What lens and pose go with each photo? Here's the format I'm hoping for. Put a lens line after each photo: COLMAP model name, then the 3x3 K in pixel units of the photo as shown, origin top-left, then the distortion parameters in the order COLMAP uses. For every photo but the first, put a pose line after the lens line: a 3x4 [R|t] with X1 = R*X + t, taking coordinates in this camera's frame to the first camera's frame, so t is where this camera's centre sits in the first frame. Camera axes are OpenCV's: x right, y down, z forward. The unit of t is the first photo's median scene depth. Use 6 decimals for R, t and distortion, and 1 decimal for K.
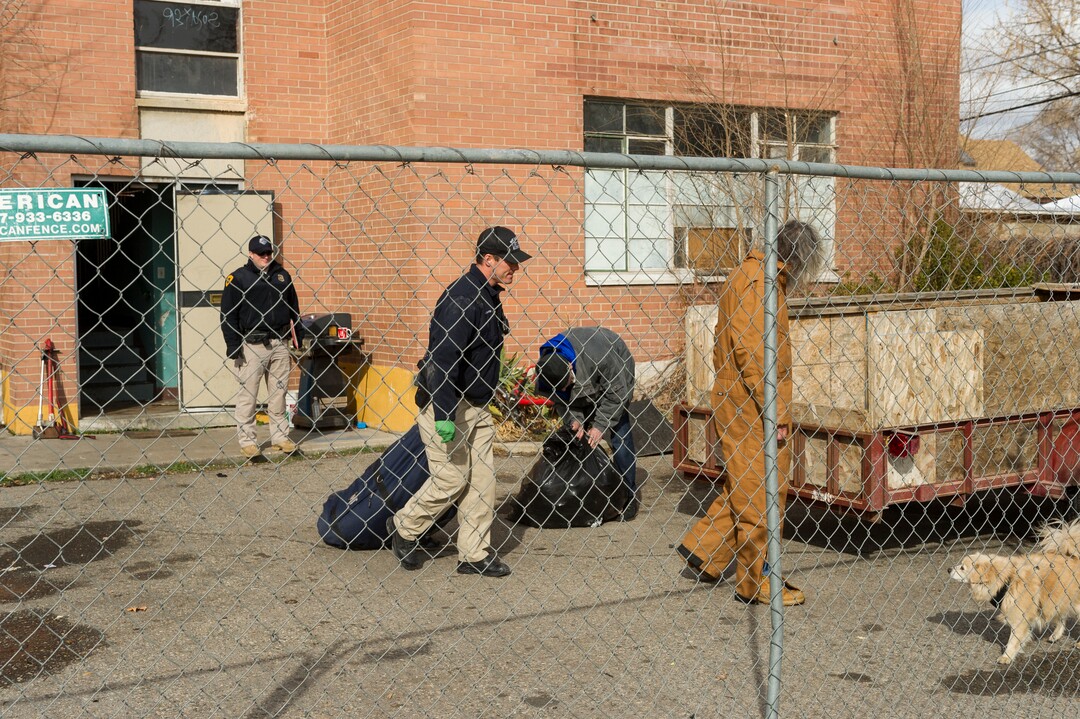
lens RADIAL K [[1439.0, 0, 557.8], [0, 1439.0, 362.0], [0, 0, 1]] dist [-0.012399, 0.011039]
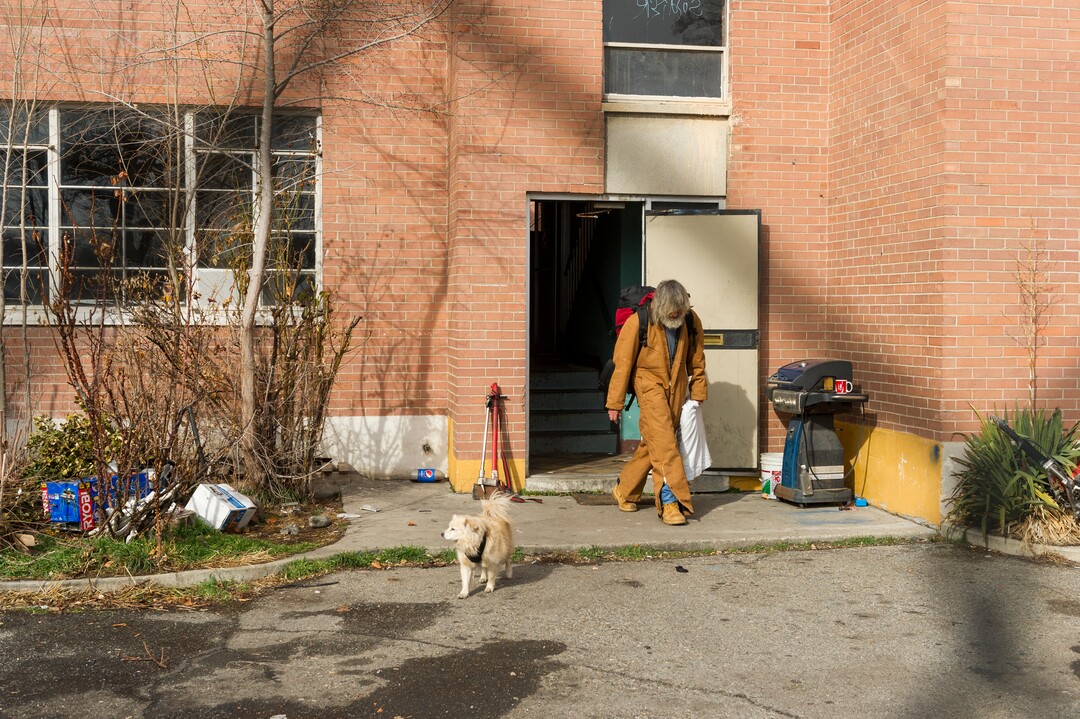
lens RADIAL K [[1386.4, 0, 540.0], [0, 1386.4, 359.5], [0, 0, 1]] dist [-0.006136, 0.013619]
pose [[0.938208, 0.025047, -0.345163, -0.041496], [-0.033503, 0.999266, -0.018553, -0.015174], [0.344445, 0.028970, 0.938359, 0.223114]]
